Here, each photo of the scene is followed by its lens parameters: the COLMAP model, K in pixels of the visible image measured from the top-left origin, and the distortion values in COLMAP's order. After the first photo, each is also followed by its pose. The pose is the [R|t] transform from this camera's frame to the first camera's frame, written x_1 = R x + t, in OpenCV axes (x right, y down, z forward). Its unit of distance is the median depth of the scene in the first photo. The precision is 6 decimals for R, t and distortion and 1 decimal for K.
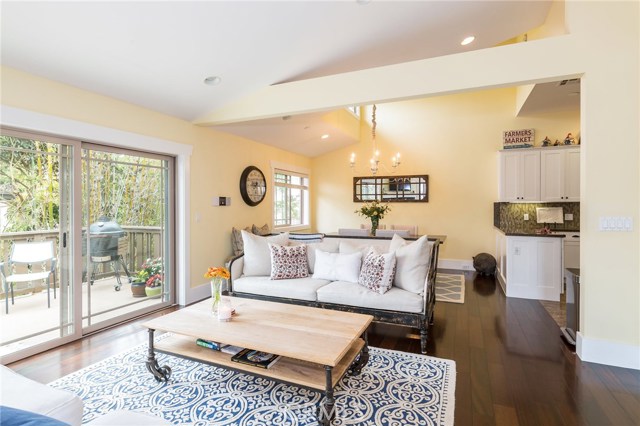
lens RADIAL K [[327.6, 0, 326.9], [0, 327.6, 205.0], [0, 0, 1]] dist [0.024018, -0.000119]
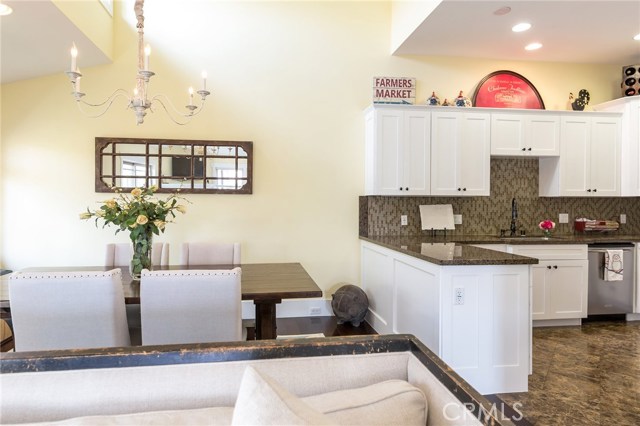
lens RADIAL K [[365.2, 0, 294.2], [0, 365.2, 203.8], [0, 0, 1]] dist [-0.006412, 0.003305]
pose [[0.868637, 0.001540, 0.495447, 0.087842], [-0.005800, 0.999958, 0.007061, 0.002794], [-0.495415, -0.009007, 0.868610, 0.524502]]
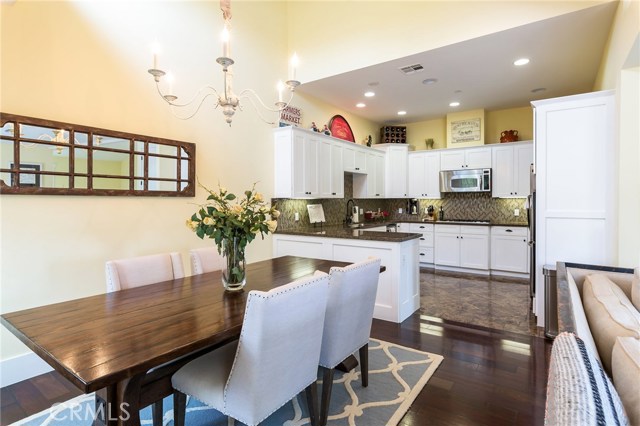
lens RADIAL K [[327.9, 0, 315.3], [0, 327.9, 203.6], [0, 0, 1]] dist [0.006863, -0.000074]
pose [[0.228387, -0.009085, 0.973528, -0.174770], [0.003210, 0.999958, 0.008579, -0.002060], [-0.973565, 0.001166, 0.228407, 0.797370]]
